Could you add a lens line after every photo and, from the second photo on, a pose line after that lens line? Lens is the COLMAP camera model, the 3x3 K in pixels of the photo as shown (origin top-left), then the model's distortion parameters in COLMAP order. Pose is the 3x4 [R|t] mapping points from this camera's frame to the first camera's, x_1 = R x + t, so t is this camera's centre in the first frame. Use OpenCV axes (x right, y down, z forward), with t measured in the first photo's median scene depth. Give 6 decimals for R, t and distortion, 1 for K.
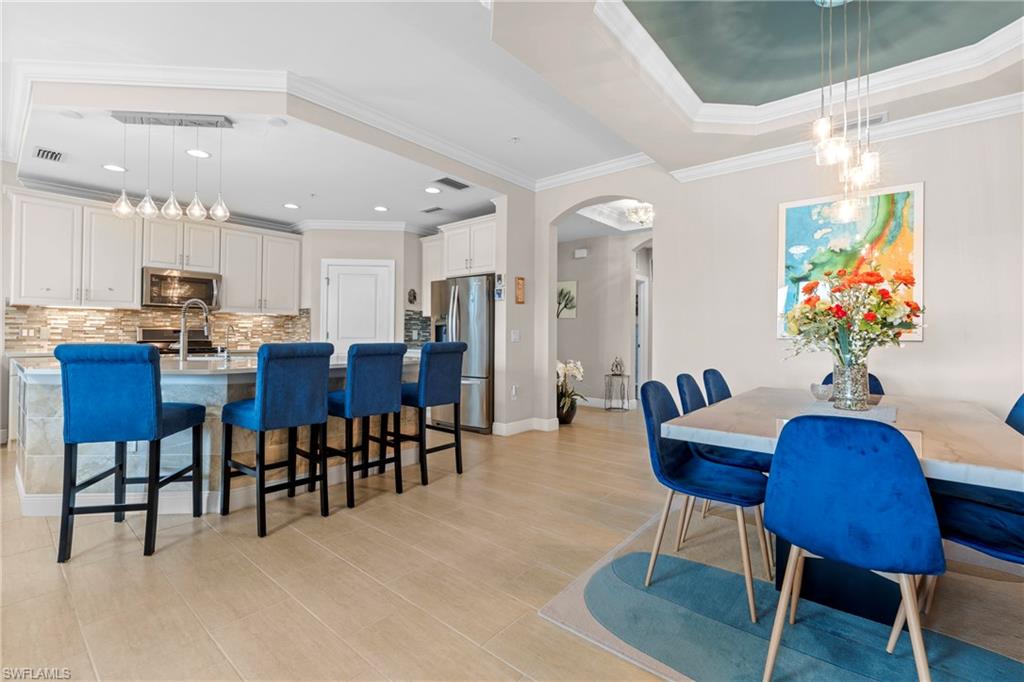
lens RADIAL K [[450.6, 0, 512.6], [0, 450.6, 337.9], [0, 0, 1]] dist [-0.009584, 0.000819]
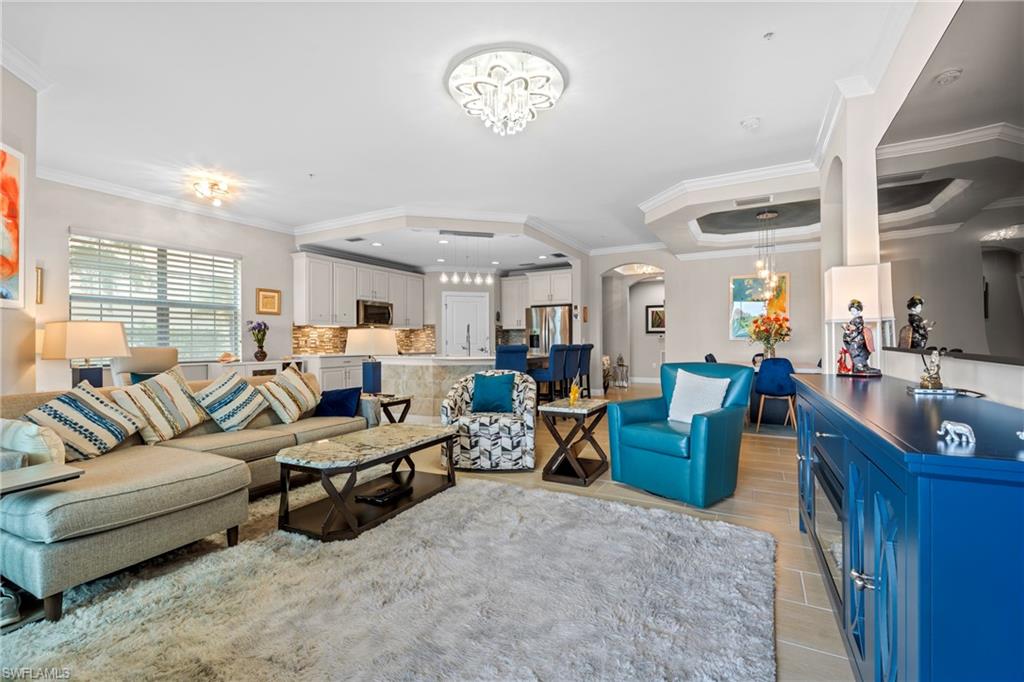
lens RADIAL K [[450.6, 0, 512.2], [0, 450.6, 343.3], [0, 0, 1]] dist [-0.009584, 0.000819]
pose [[0.980444, -0.014029, 0.196300, -0.623760], [0.014395, 0.999896, -0.000440, 0.001437], [-0.196273, 0.003257, 0.980544, -0.654322]]
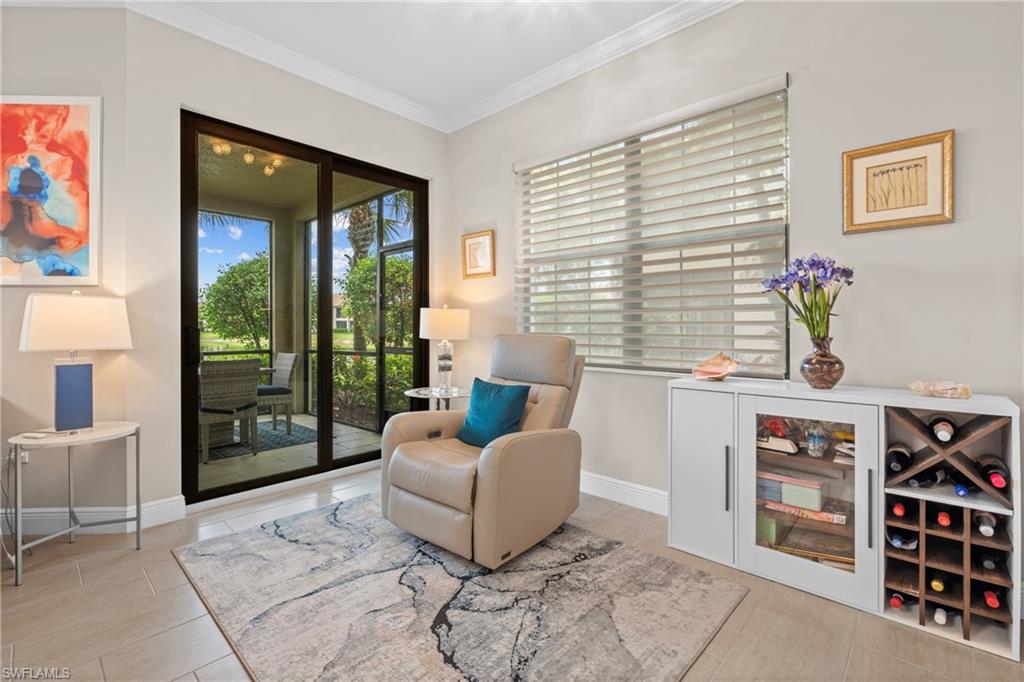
lens RADIAL K [[450.6, 0, 514.9], [0, 450.6, 324.9], [0, 0, 1]] dist [-0.009584, 0.000819]
pose [[-0.038033, -0.007190, -0.999251, -0.677022], [-0.002815, 0.999971, -0.007088, -0.009872], [0.999273, 0.002543, -0.038052, 0.529243]]
